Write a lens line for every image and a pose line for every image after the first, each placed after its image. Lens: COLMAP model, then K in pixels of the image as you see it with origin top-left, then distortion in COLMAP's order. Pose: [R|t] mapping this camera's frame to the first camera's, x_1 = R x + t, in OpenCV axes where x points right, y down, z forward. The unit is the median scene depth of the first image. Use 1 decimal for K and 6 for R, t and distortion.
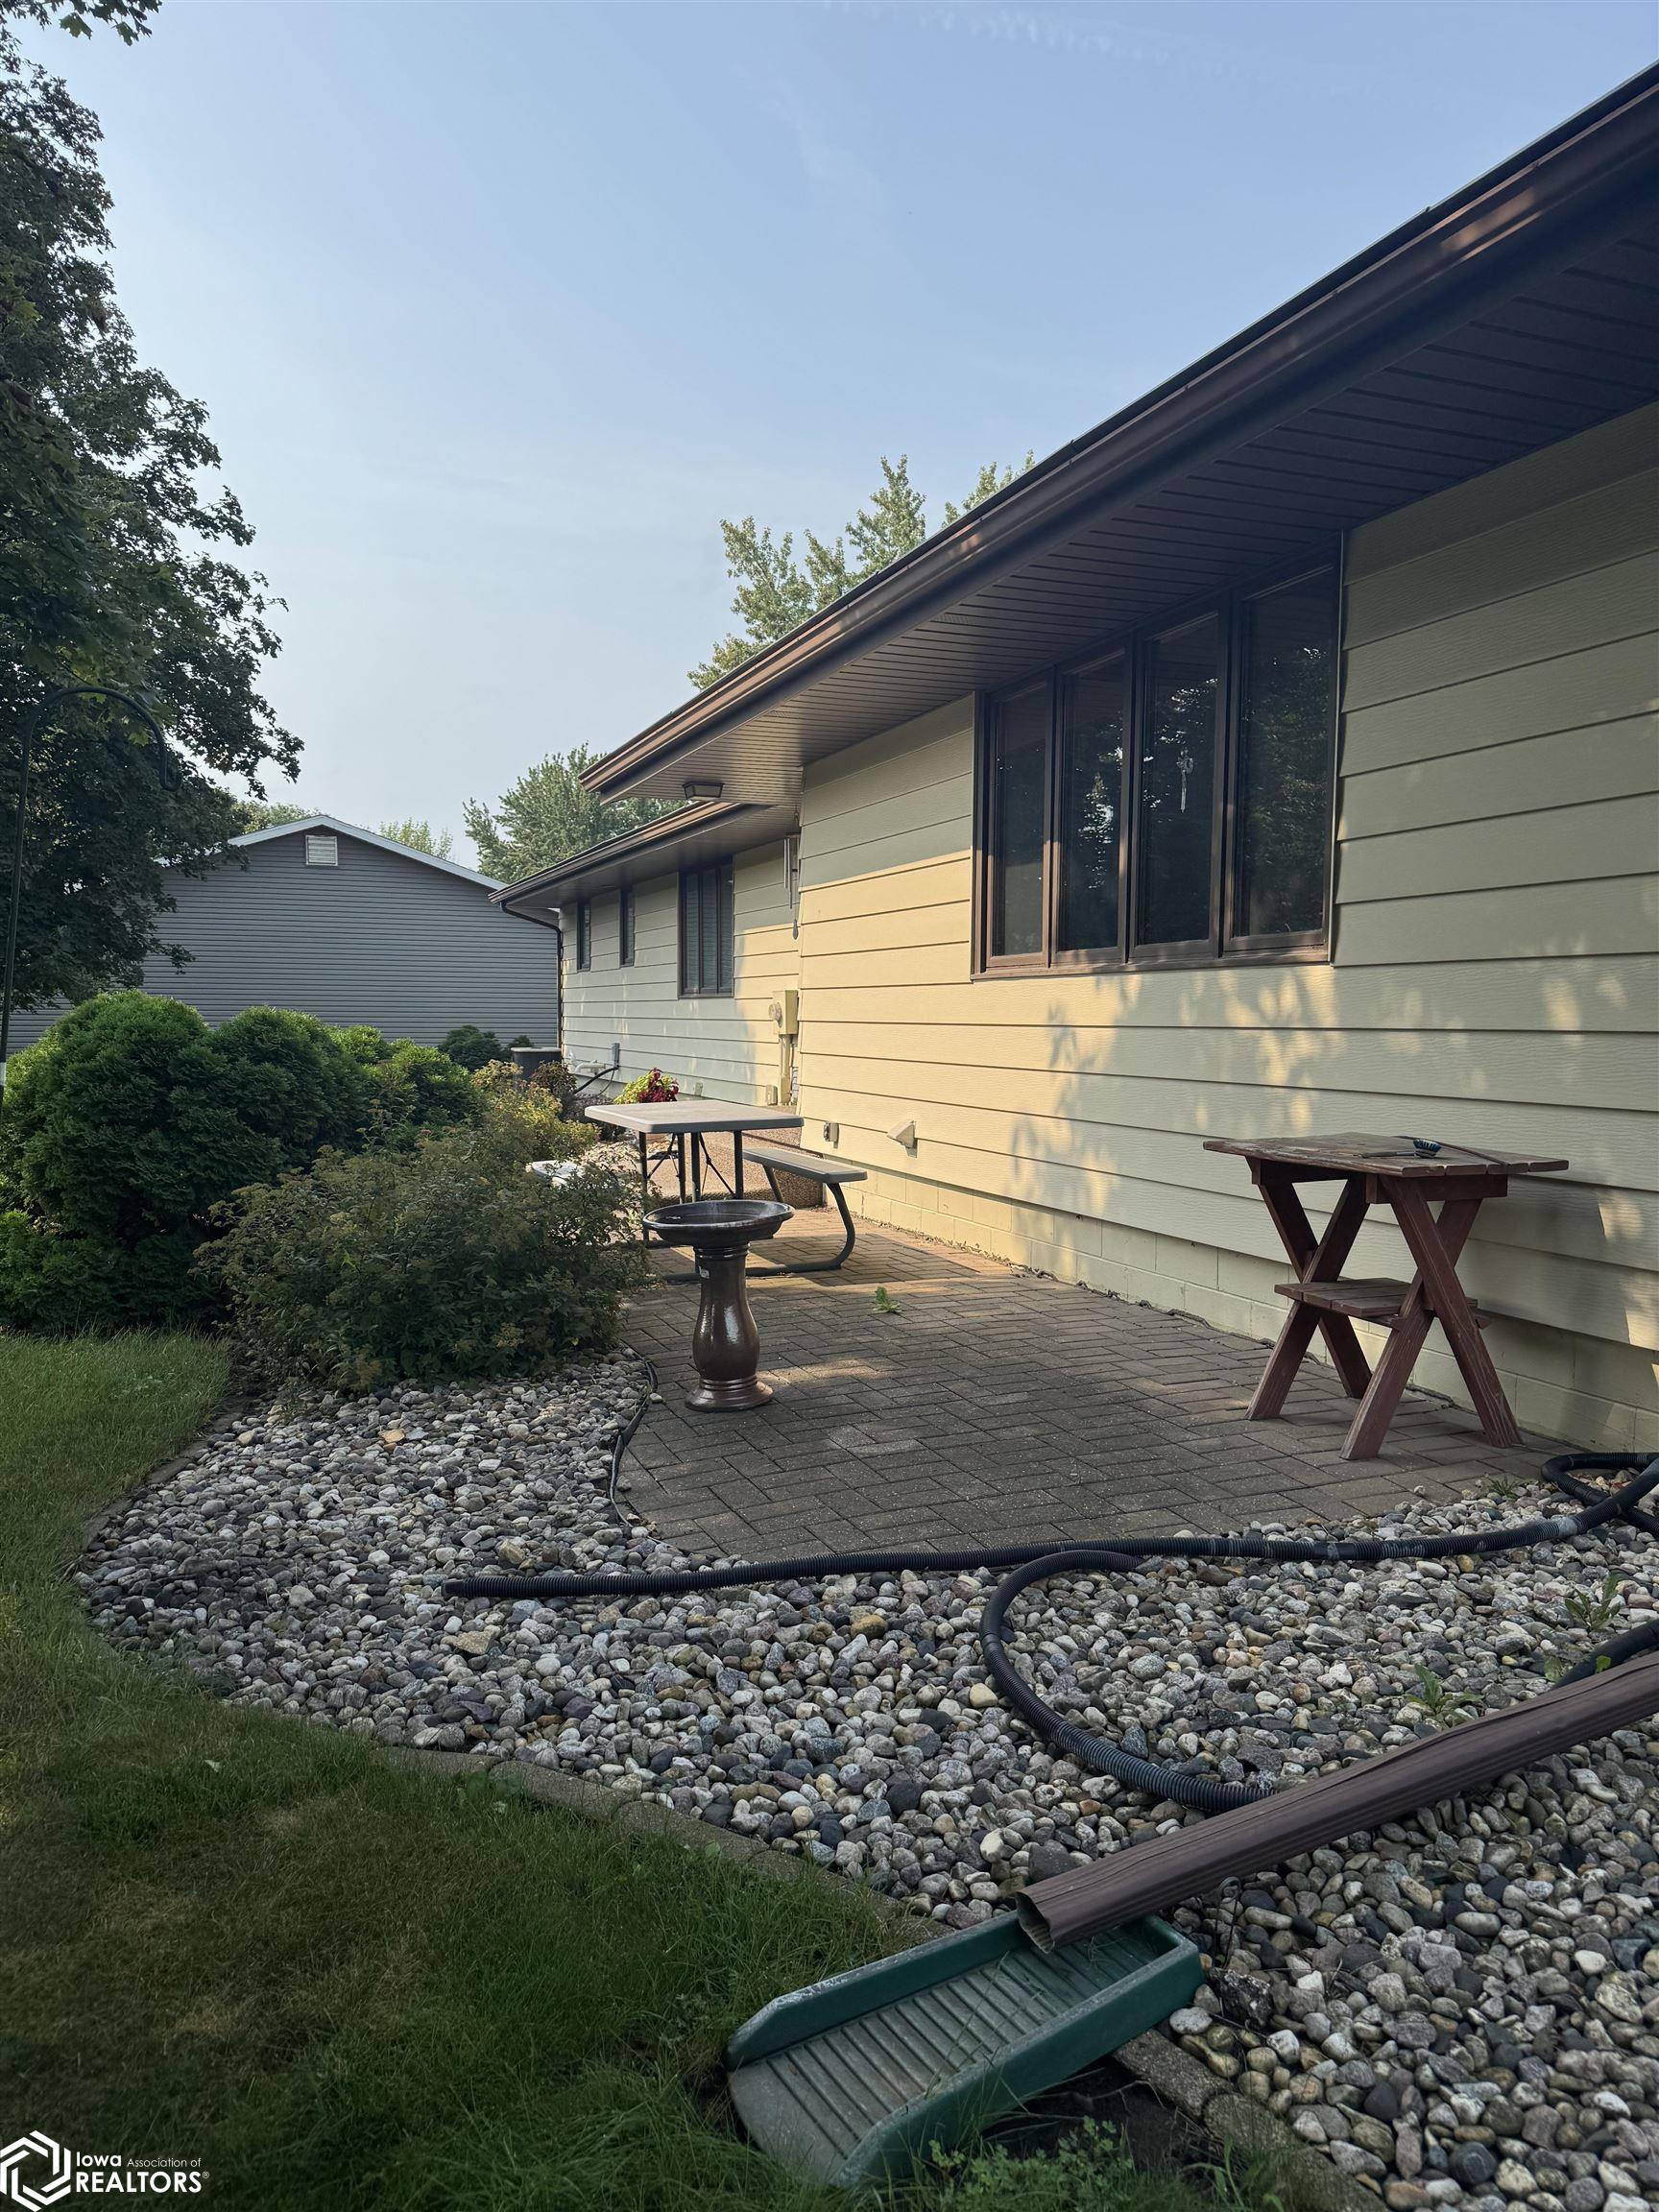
lens RADIAL K [[1657.8, 0, 829.5], [0, 1657.8, 1106.0], [0, 0, 1]] dist [0.006779, -0.172873]
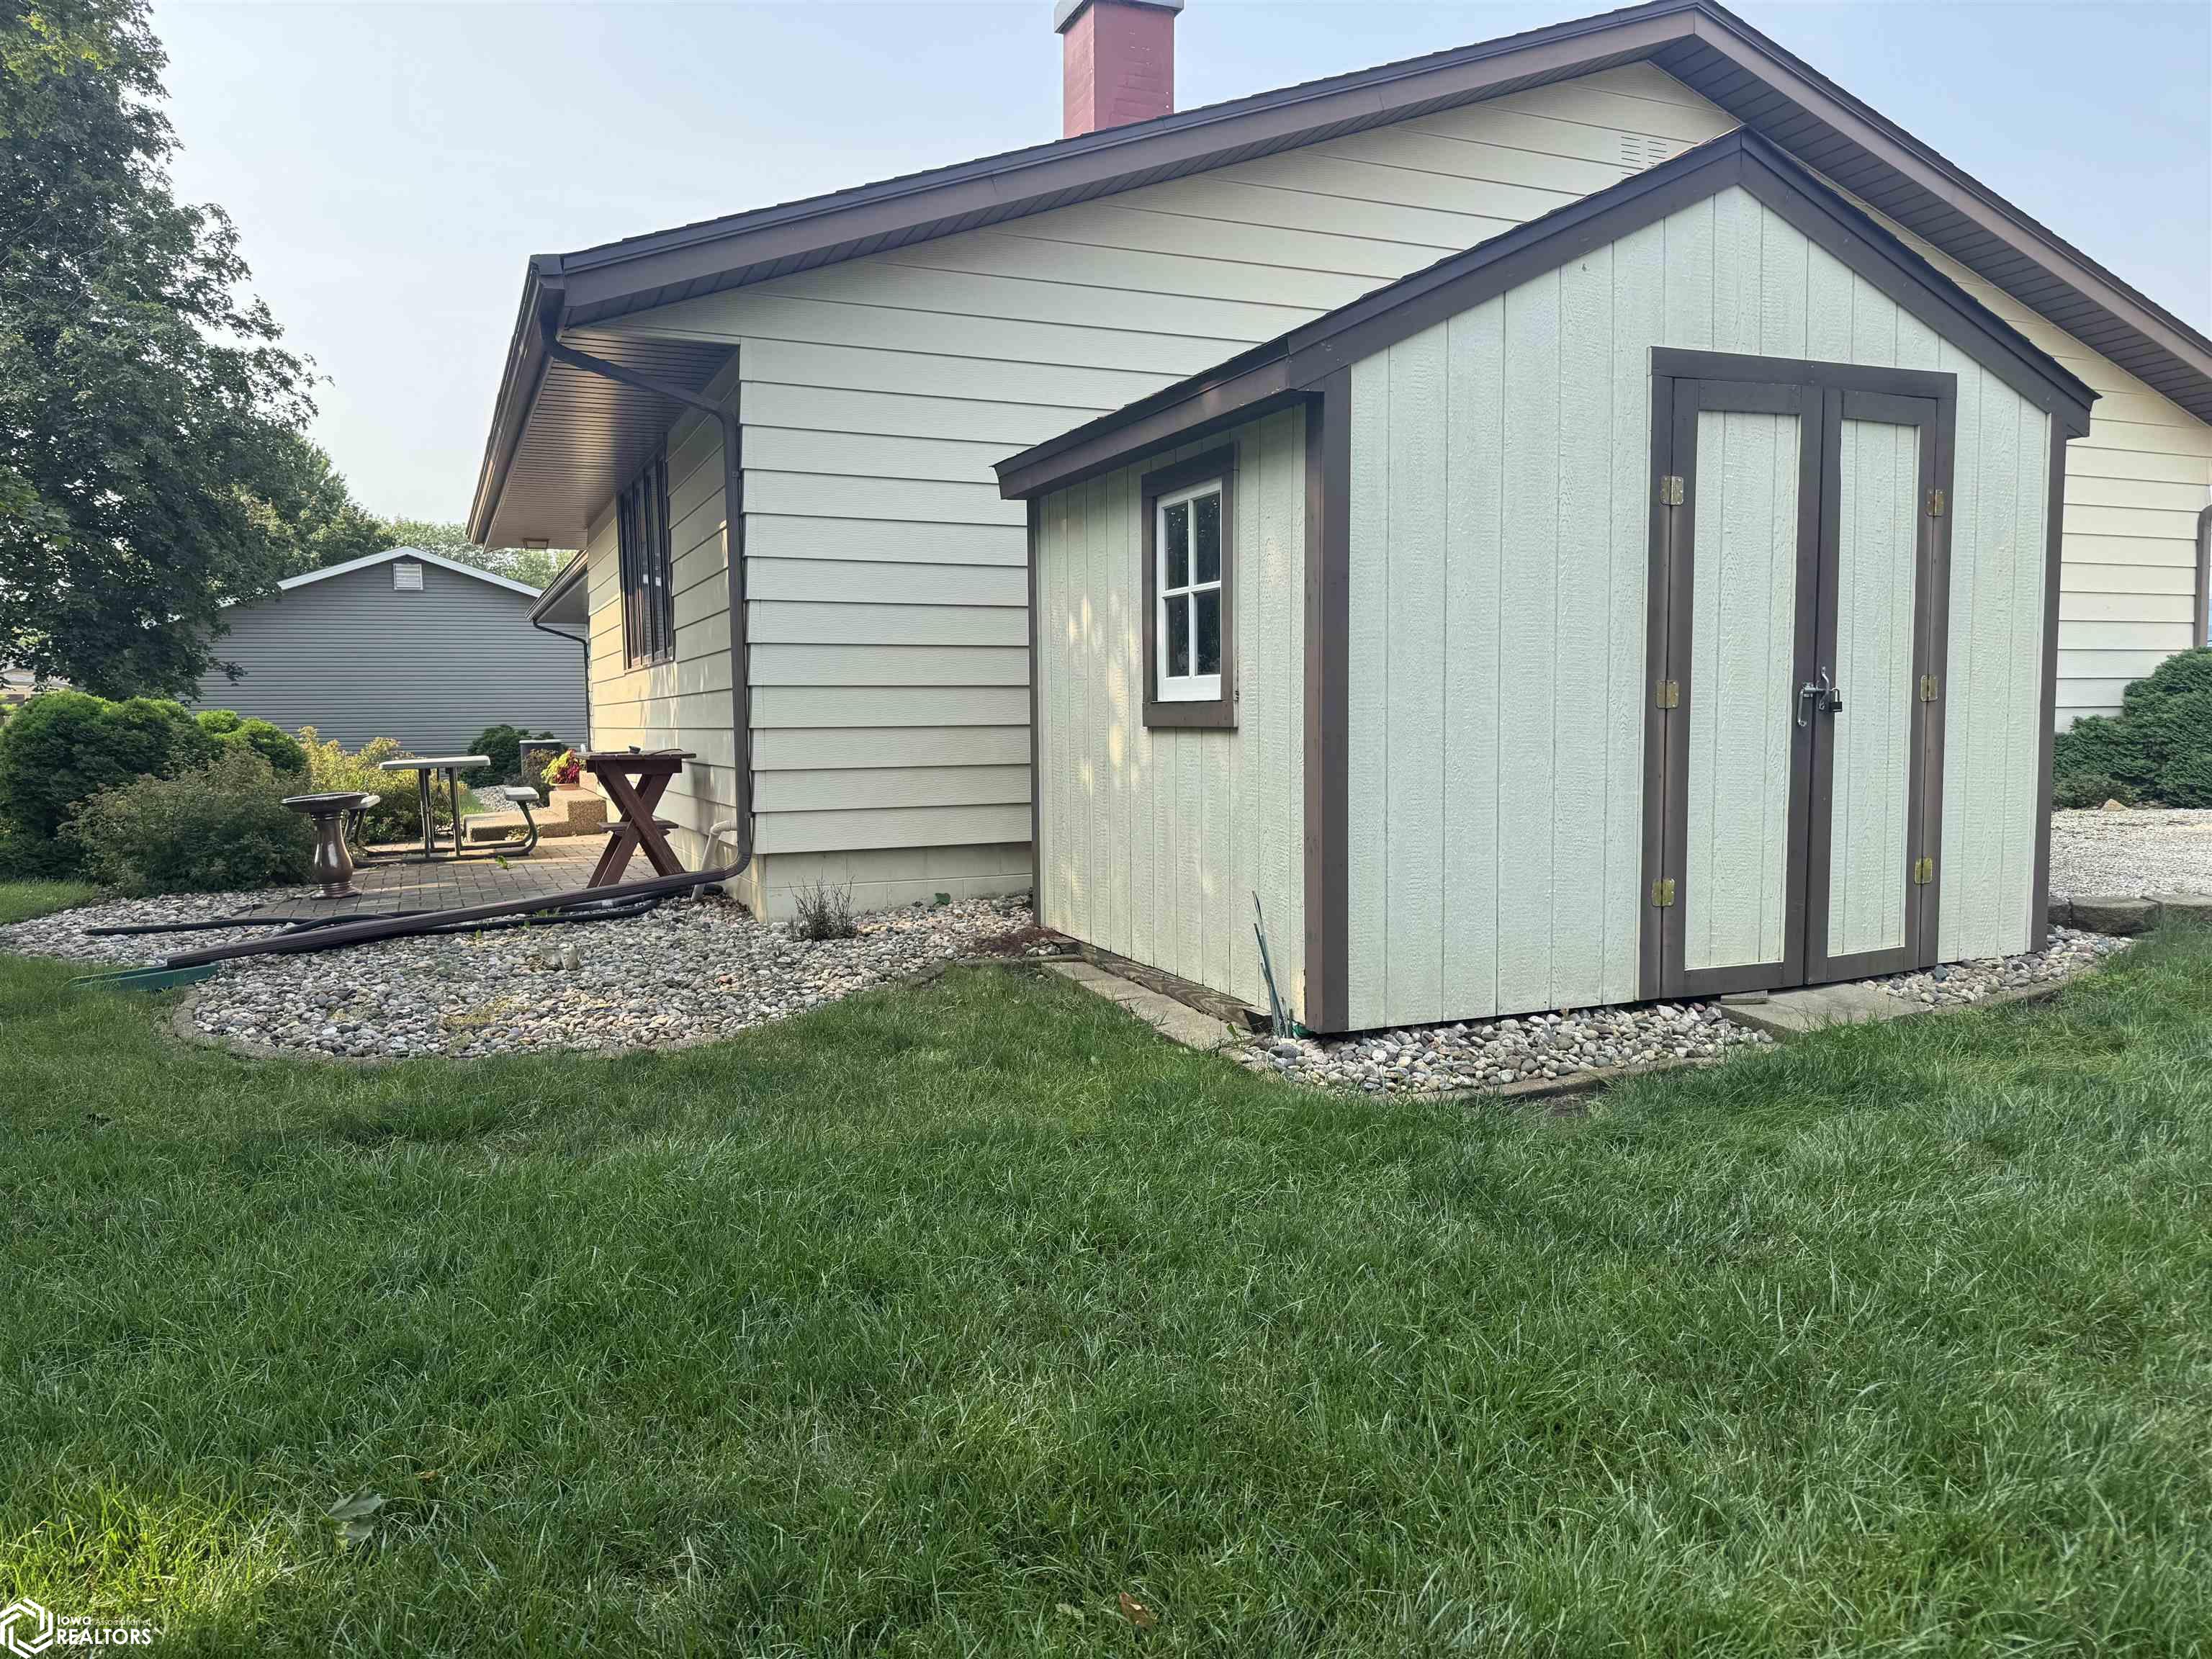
lens RADIAL K [[1562.1, 0, 1106.0], [0, 1562.1, 829.5], [0, 0, 1]] dist [0.154814, -0.281332]
pose [[0.998523, -0.022804, 0.049313, 0.504471], [0.022149, 0.999660, 0.013784, 0.066641], [-0.049610, -0.012671, 0.998688, -0.597469]]
